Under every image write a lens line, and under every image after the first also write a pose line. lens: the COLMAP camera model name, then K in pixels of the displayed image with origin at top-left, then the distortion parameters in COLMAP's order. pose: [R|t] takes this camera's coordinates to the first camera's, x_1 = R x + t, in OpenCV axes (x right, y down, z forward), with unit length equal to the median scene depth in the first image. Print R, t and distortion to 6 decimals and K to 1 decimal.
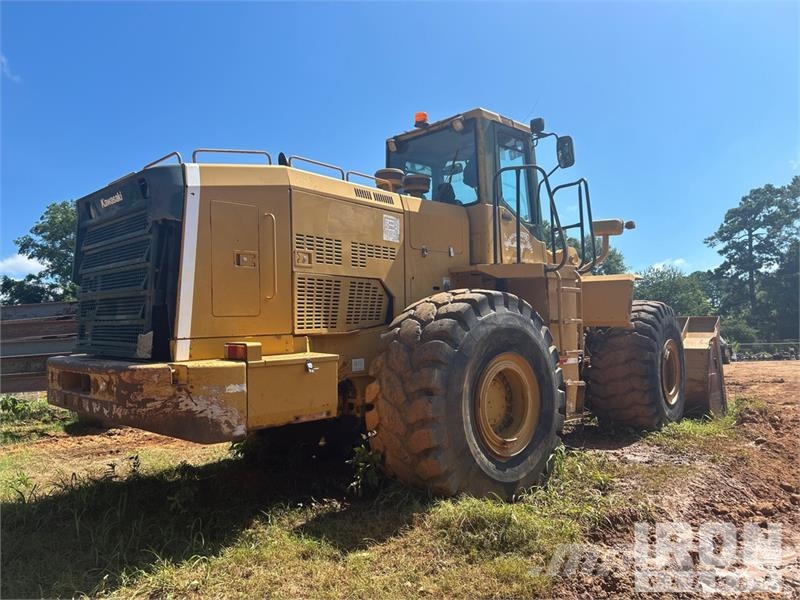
lens RADIAL K [[605.1, 0, 400.0], [0, 605.1, 300.0], [0, 0, 1]] dist [0.058944, -0.074490]
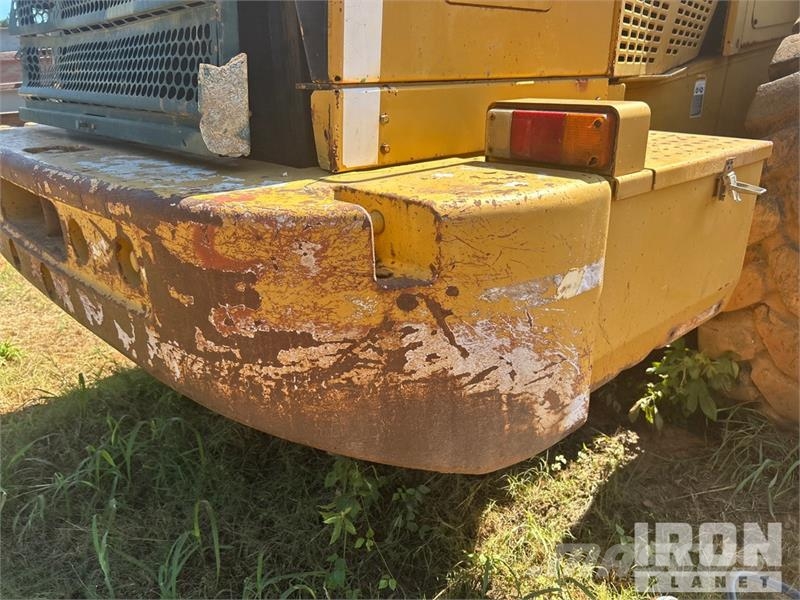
lens RADIAL K [[605.1, 0, 400.0], [0, 605.1, 300.0], [0, 0, 1]] dist [0.058944, -0.074490]
pose [[0.999567, 0.016954, -0.024028, -0.333199], [-0.006570, 0.925171, 0.379493, 0.049875], [0.028665, -0.379171, 0.924883, 0.720494]]
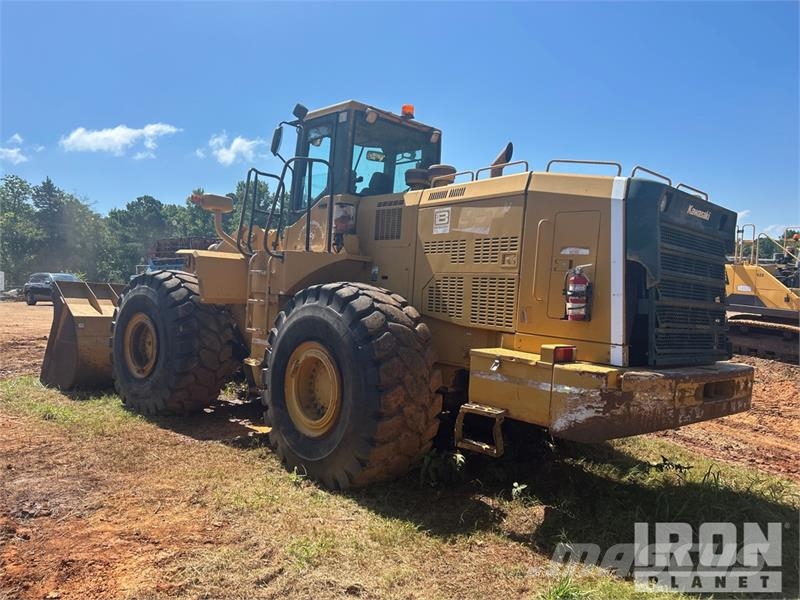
lens RADIAL K [[605.1, 0, 400.0], [0, 605.1, 300.0], [0, 0, 1]] dist [0.058944, -0.074490]
pose [[0.065491, 0.012883, 0.997770, -1.718108], [-0.106701, 0.994274, -0.005834, 0.049454], [-0.992132, -0.106081, 0.066491, 1.582286]]
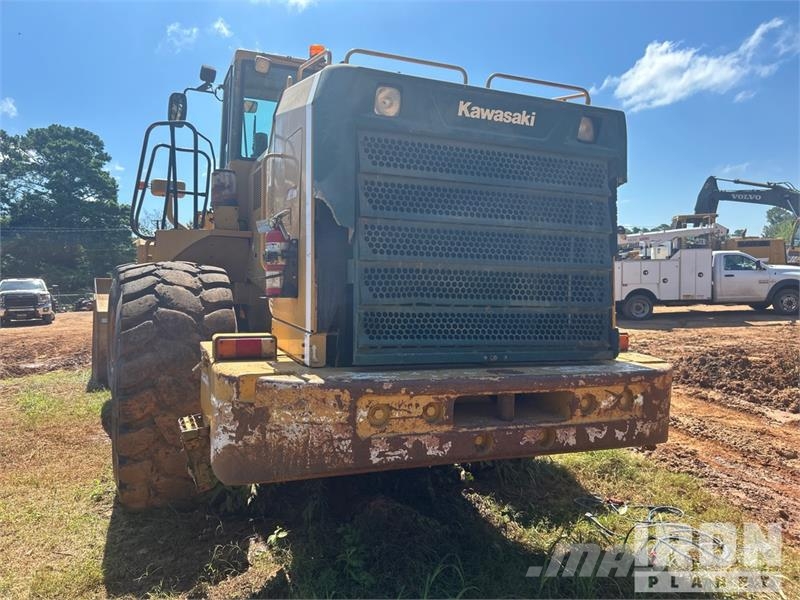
lens RADIAL K [[620.5, 0, 400.0], [0, 620.5, 300.0], [0, 0, 1]] dist [0.000392, -0.079227]
pose [[0.406130, -0.000094, 0.913815, -1.244482], [-0.073518, 0.996755, 0.032777, 0.015980], [-0.910853, -0.080493, 0.404806, 0.935386]]
